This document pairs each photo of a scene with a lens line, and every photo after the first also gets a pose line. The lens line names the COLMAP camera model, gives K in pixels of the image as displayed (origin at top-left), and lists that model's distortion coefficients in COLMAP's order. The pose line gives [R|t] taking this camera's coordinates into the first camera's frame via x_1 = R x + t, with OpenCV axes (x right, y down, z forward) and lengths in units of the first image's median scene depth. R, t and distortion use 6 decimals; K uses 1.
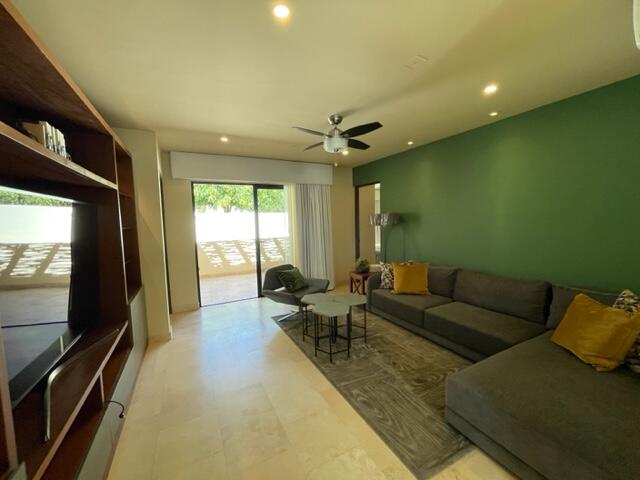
lens RADIAL K [[261.0, 0, 323.1], [0, 261.0, 238.8], [0, 0, 1]] dist [0.002790, 0.000509]
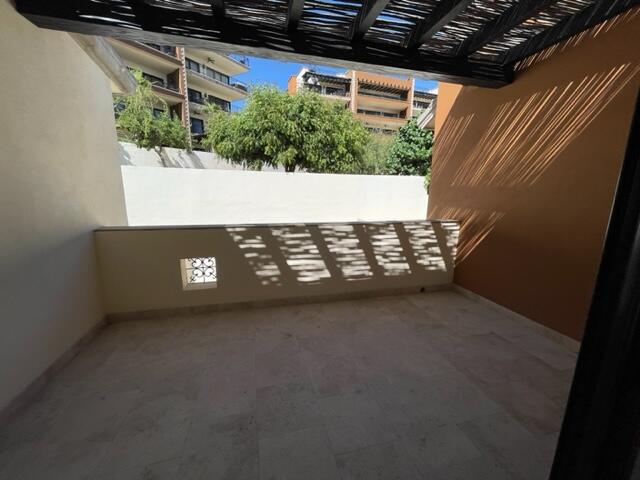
lens RADIAL K [[261.0, 0, 318.6], [0, 261.0, 242.1], [0, 0, 1]] dist [0.002790, 0.000509]
pose [[0.971979, 0.084759, -0.219254, -0.226913], [-0.055588, 0.989154, 0.135959, -0.024577], [0.228399, -0.119961, 0.966149, 0.582964]]
